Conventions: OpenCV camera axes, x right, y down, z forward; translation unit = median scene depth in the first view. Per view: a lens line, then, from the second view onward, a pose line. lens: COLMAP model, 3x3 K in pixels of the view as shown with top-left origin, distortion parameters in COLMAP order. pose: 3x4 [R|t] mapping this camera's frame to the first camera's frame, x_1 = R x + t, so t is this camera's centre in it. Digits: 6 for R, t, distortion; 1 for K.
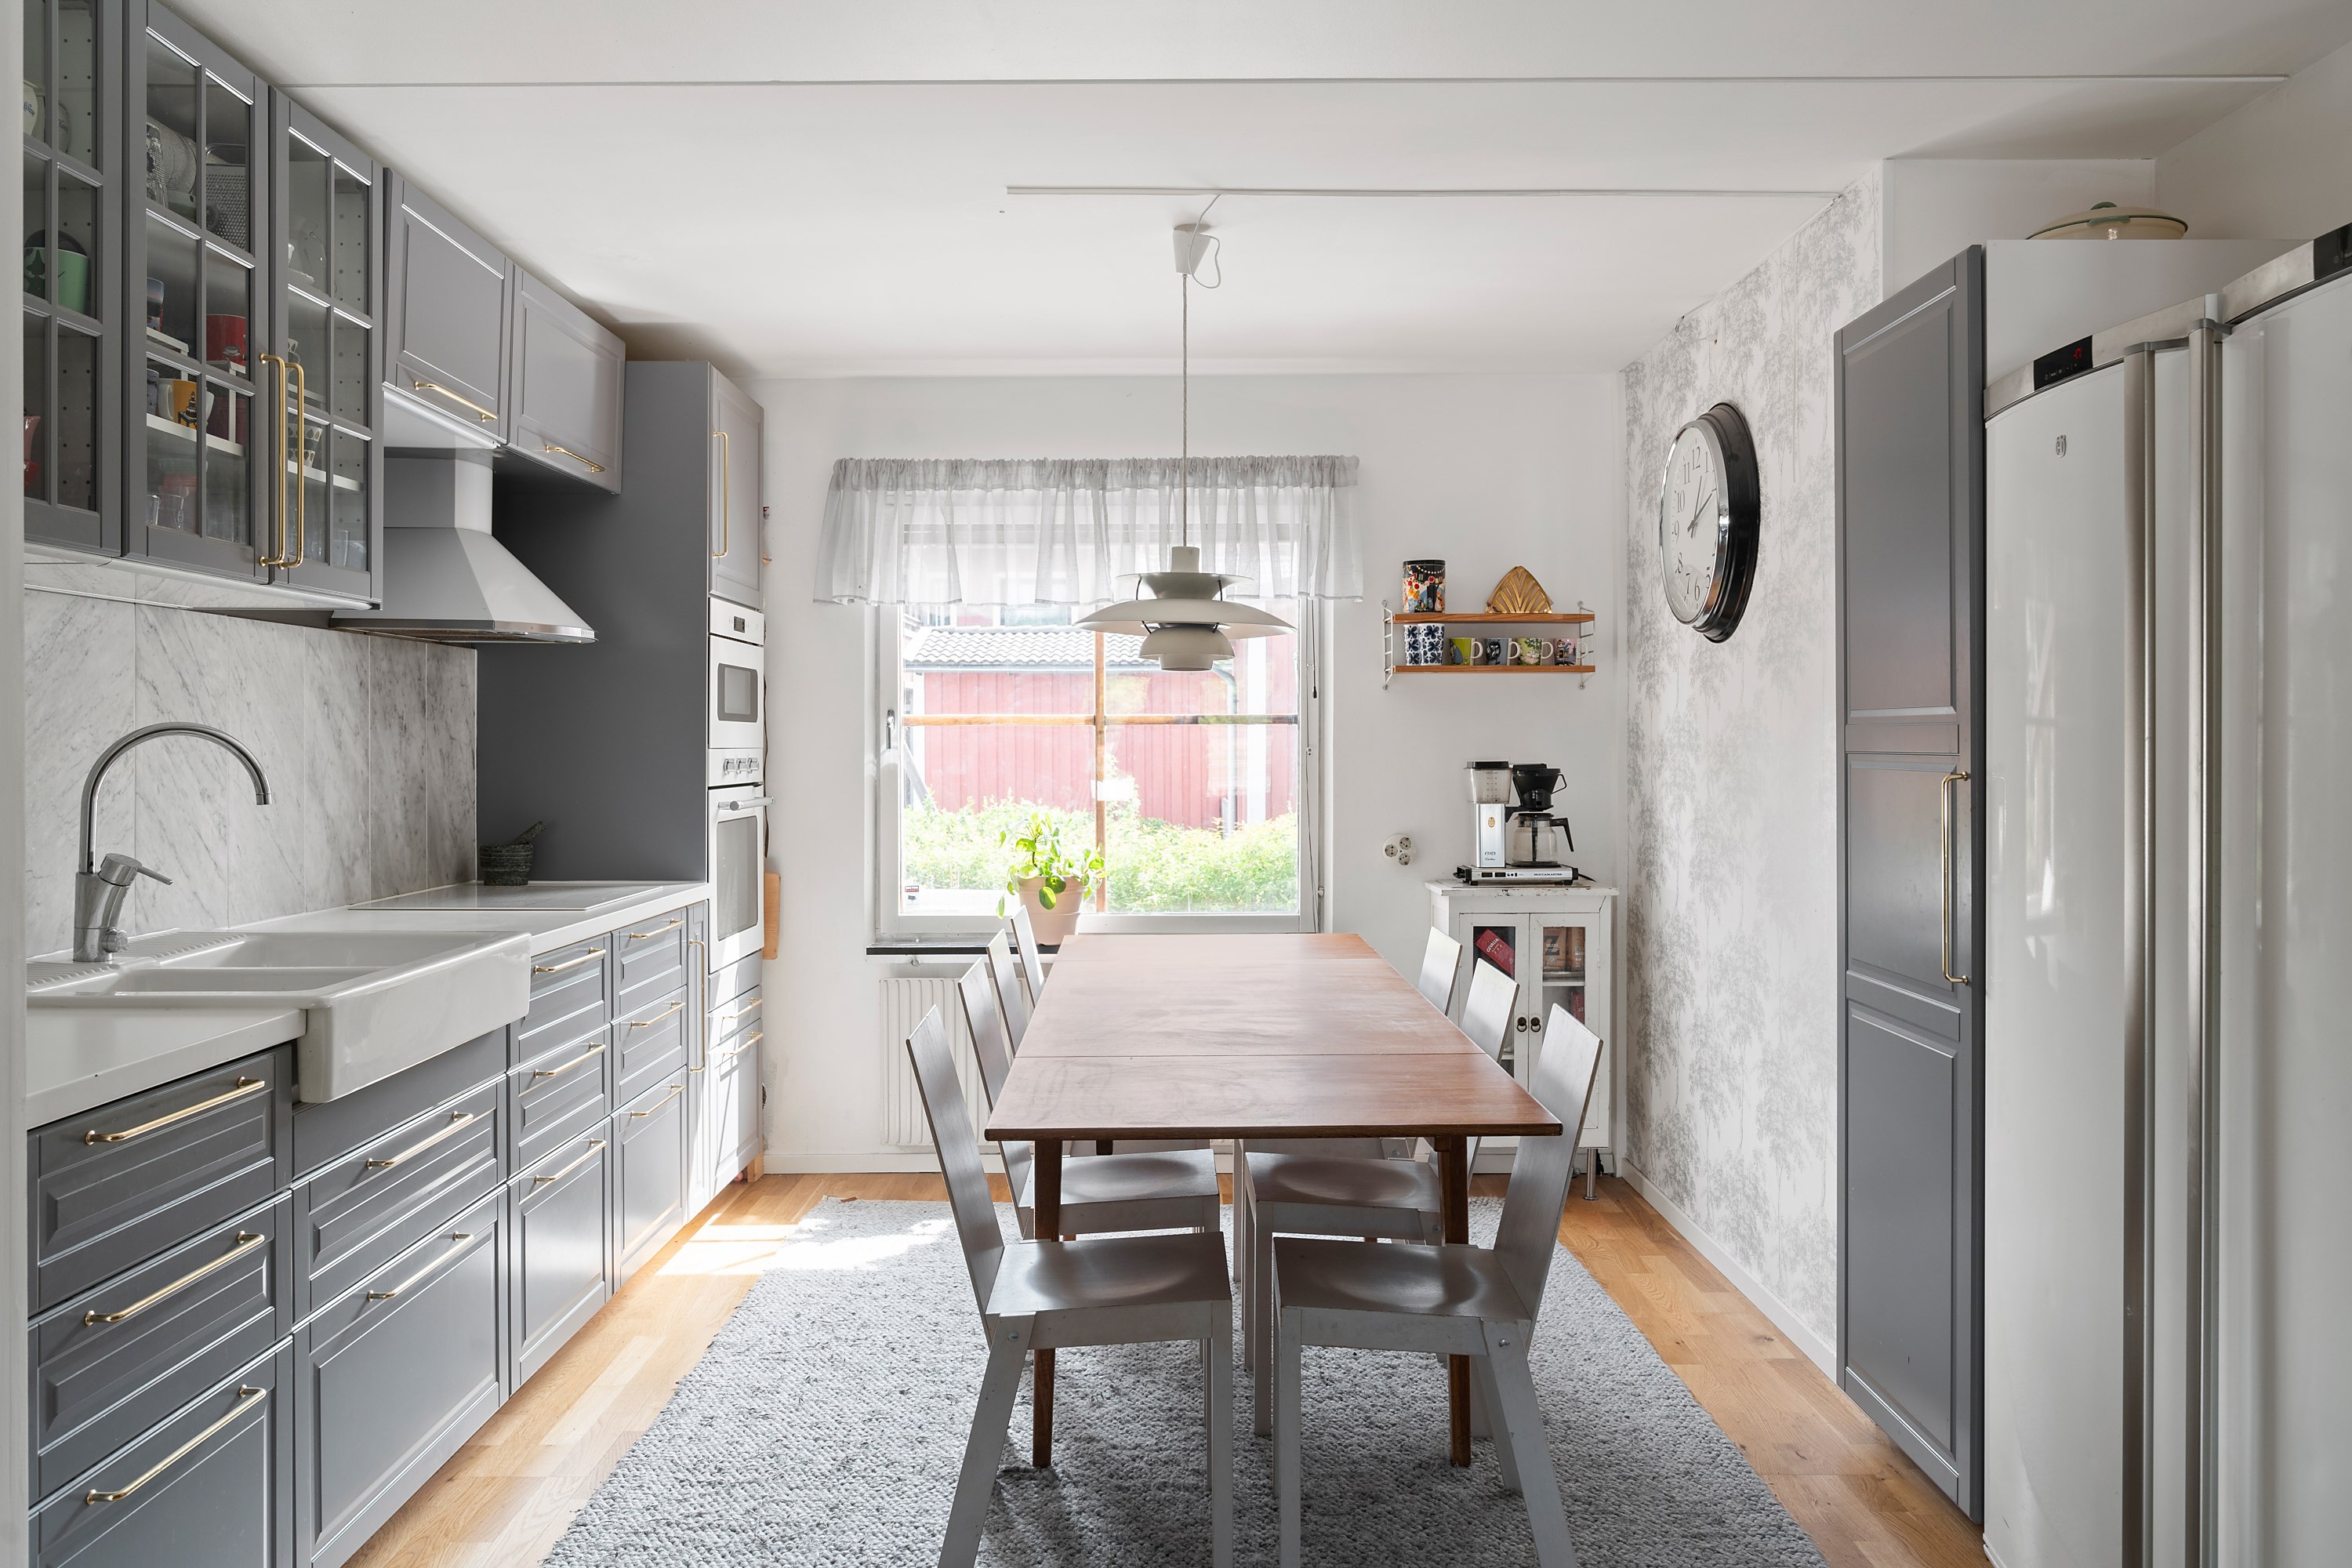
lens RADIAL K [[1804.4, 0, 1183.6], [0, 1804.4, 761.2], [0, 0, 1]] dist [-0.046739, -0.007571]
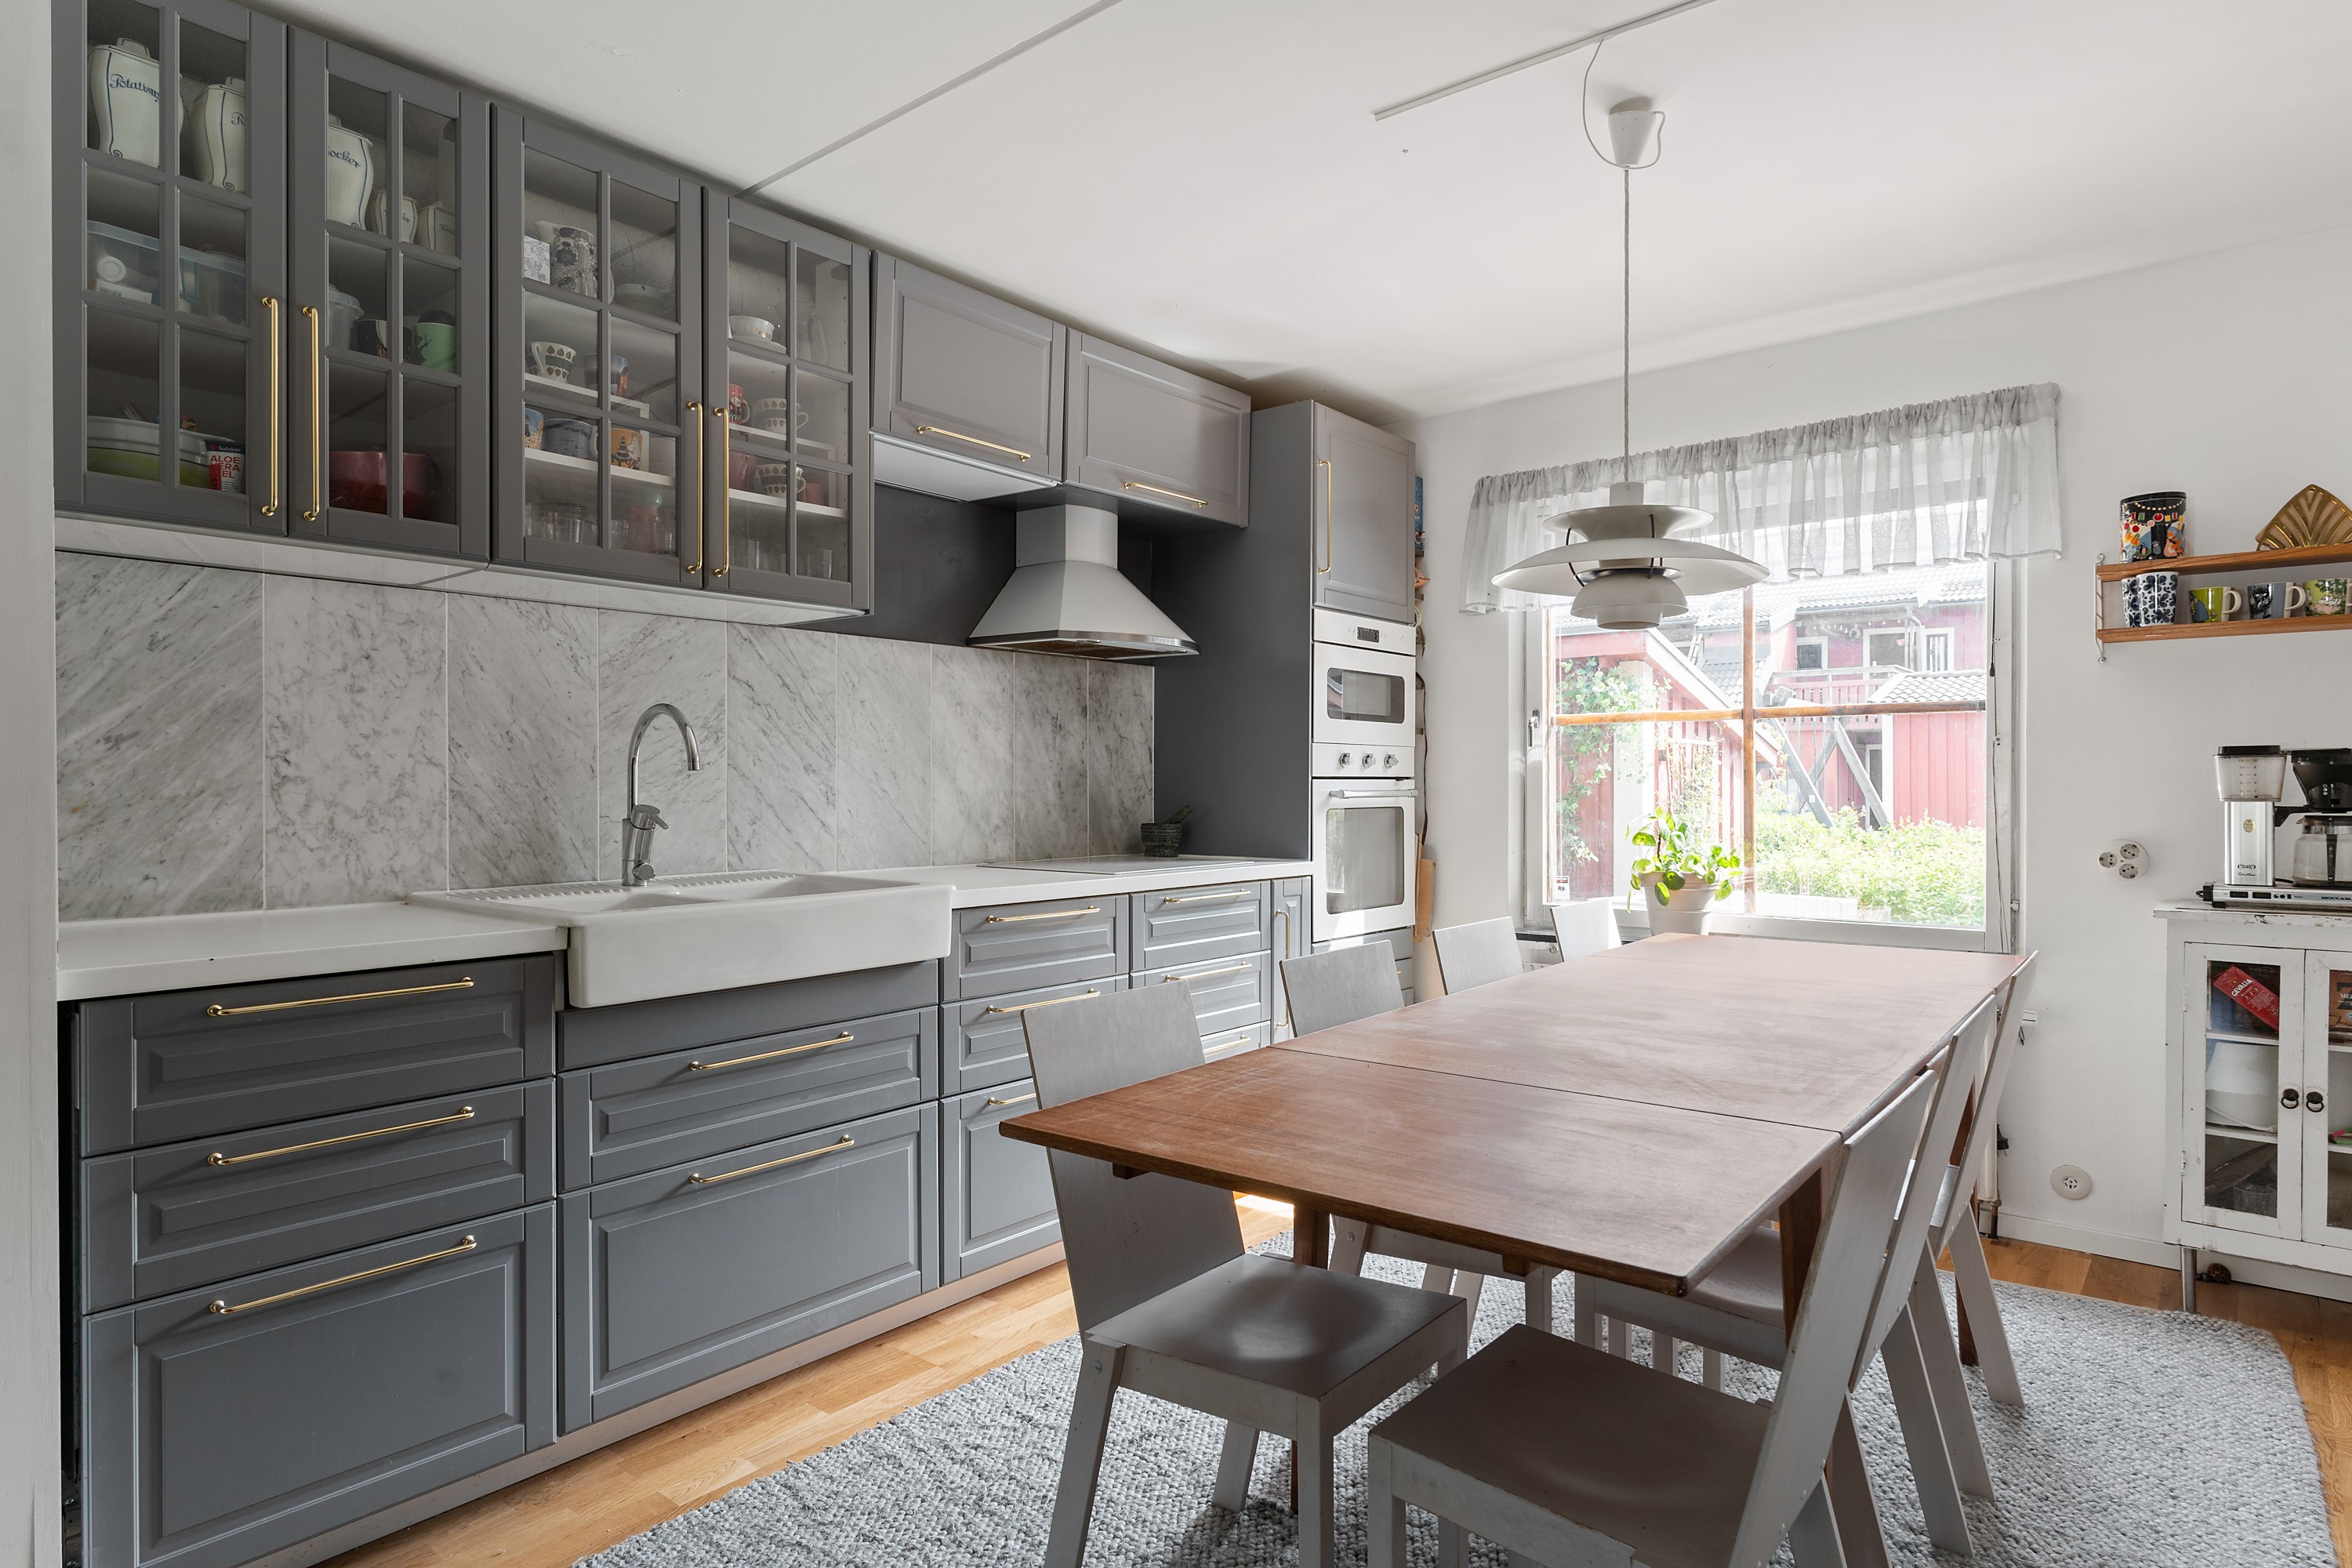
lens RADIAL K [[1296.4, 0, 1165.0], [0, 1296.4, 797.4], [0, 0, 1]] dist [-0.014604, 0.003101]
pose [[0.758735, 0.006044, -0.651372, 0.179654], [-0.006170, 0.999979, 0.002092, 0.024003], [0.651371, 0.002432, 0.758756, 0.295851]]
